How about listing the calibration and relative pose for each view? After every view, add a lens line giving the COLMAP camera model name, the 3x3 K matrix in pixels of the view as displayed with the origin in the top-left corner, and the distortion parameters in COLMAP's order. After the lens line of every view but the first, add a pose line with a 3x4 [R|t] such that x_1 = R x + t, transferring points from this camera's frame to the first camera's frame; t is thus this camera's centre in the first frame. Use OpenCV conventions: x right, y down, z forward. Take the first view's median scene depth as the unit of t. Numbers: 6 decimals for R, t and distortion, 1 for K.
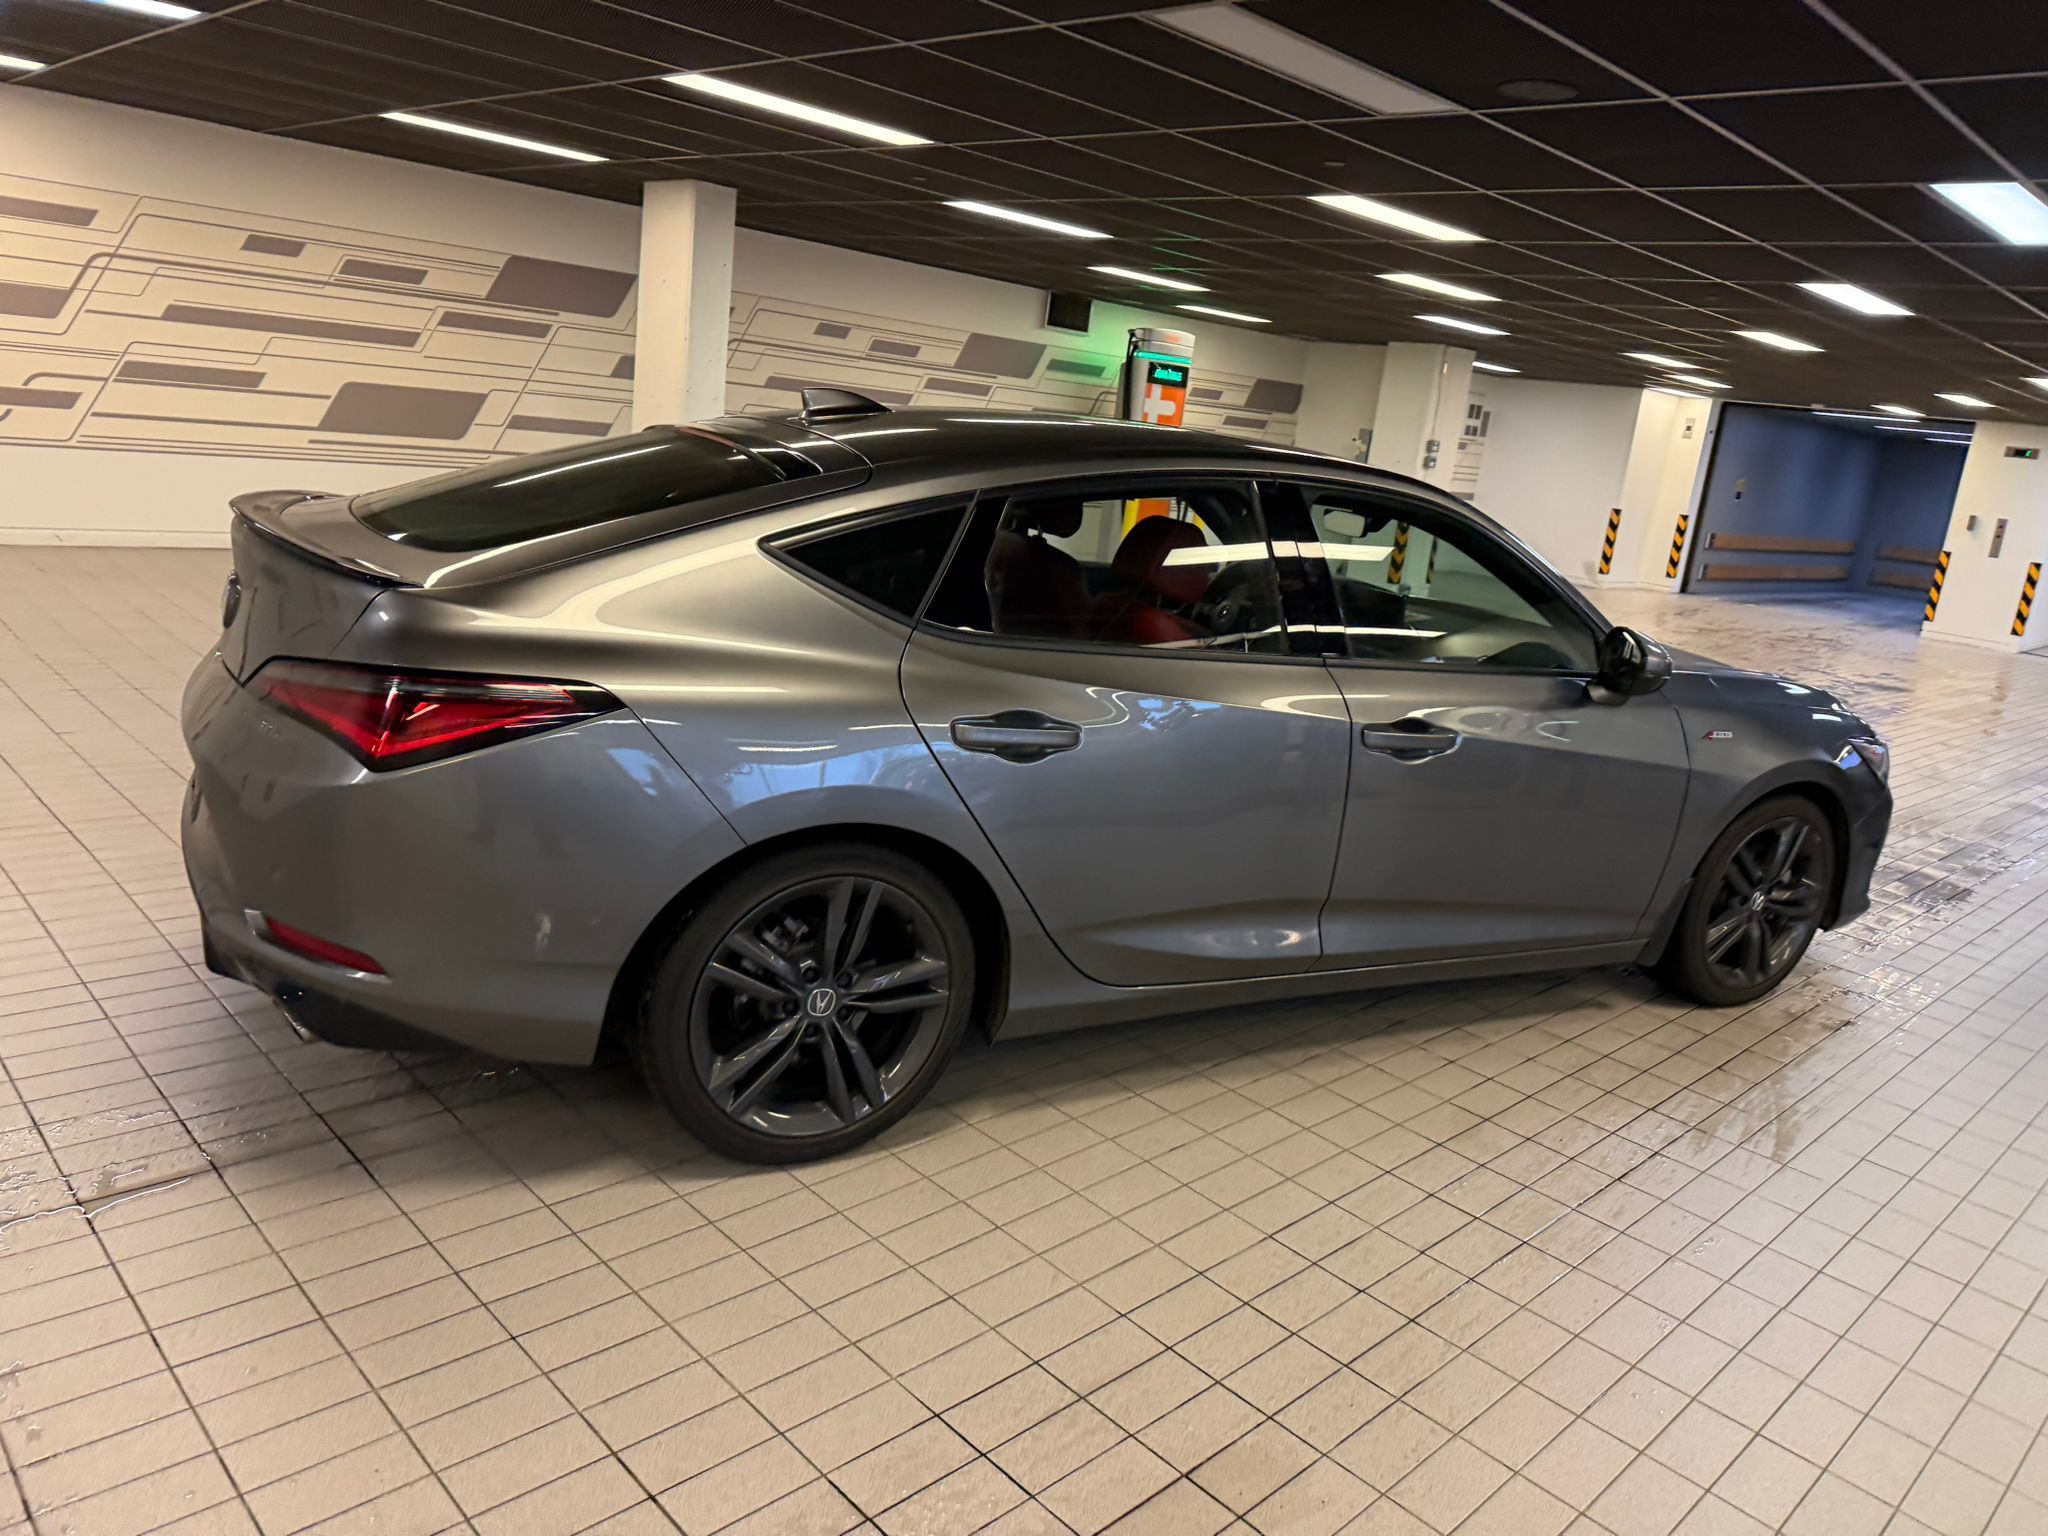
lens RADIAL K [[1427.6, 0, 1041.1], [0, 1427.6, 752.8], [0, 0, 1]] dist [0.028471, -0.048095]
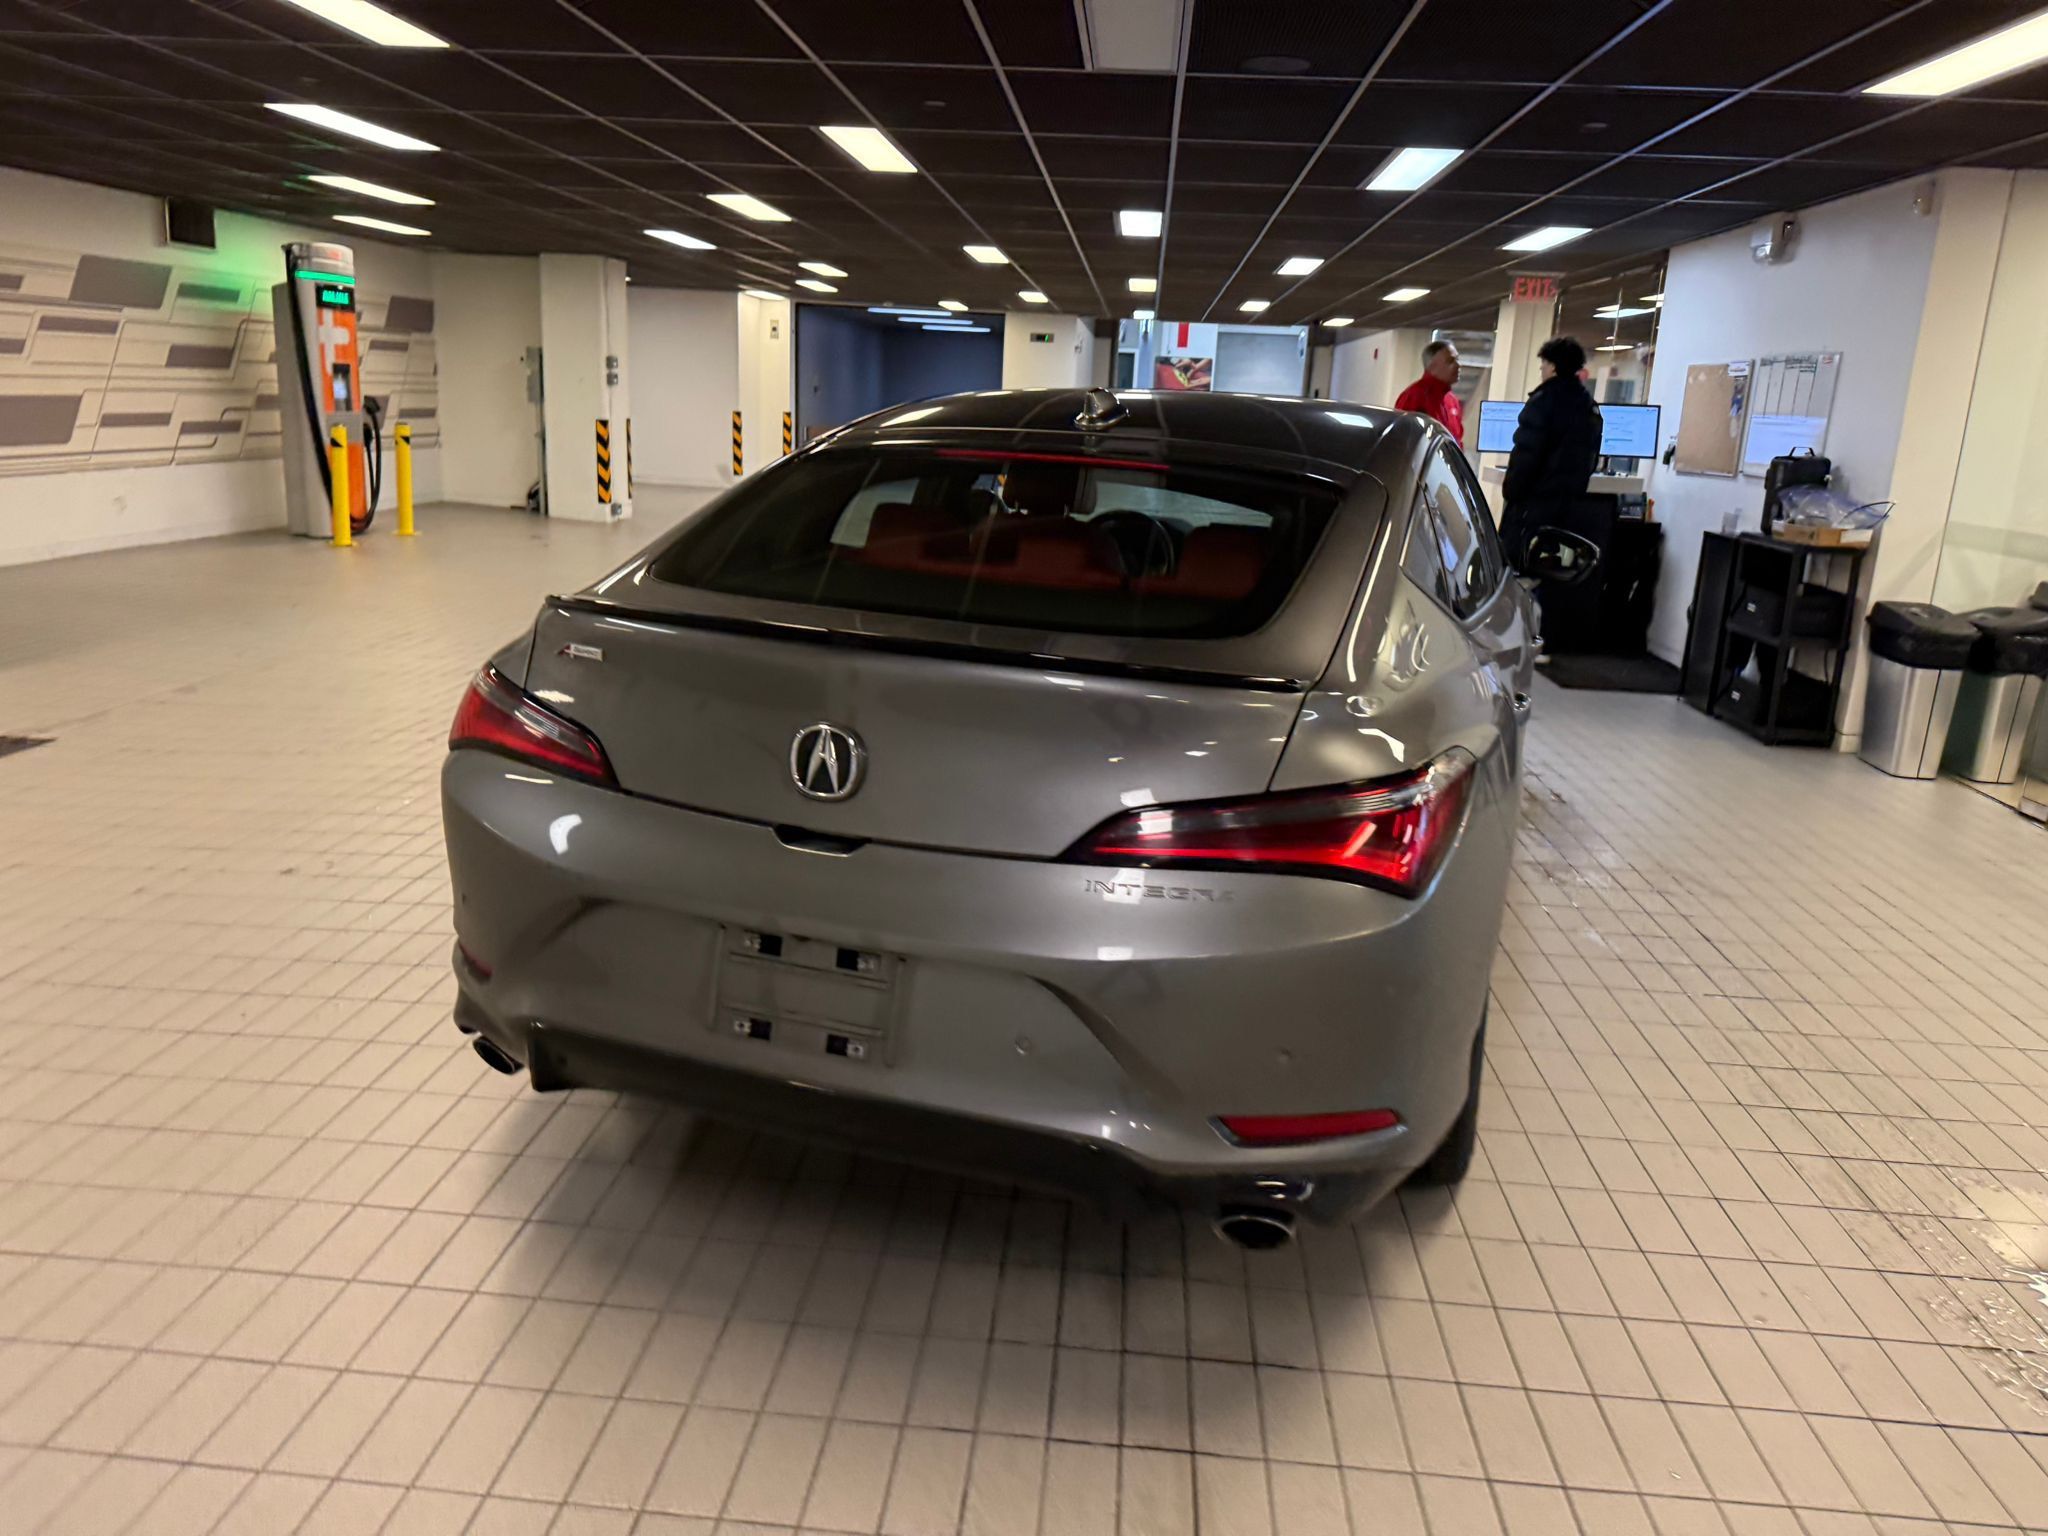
lens RADIAL K [[1427.6, 0, 1049.8], [0, 1427.6, 739.0], [0, 0, 1]] dist [0.028471, -0.048095]
pose [[0.751741, -0.226770, 0.619242, -0.549762], [0.189164, 0.973706, 0.126938, -0.110594], [-0.631746, 0.021713, 0.774871, 0.228175]]
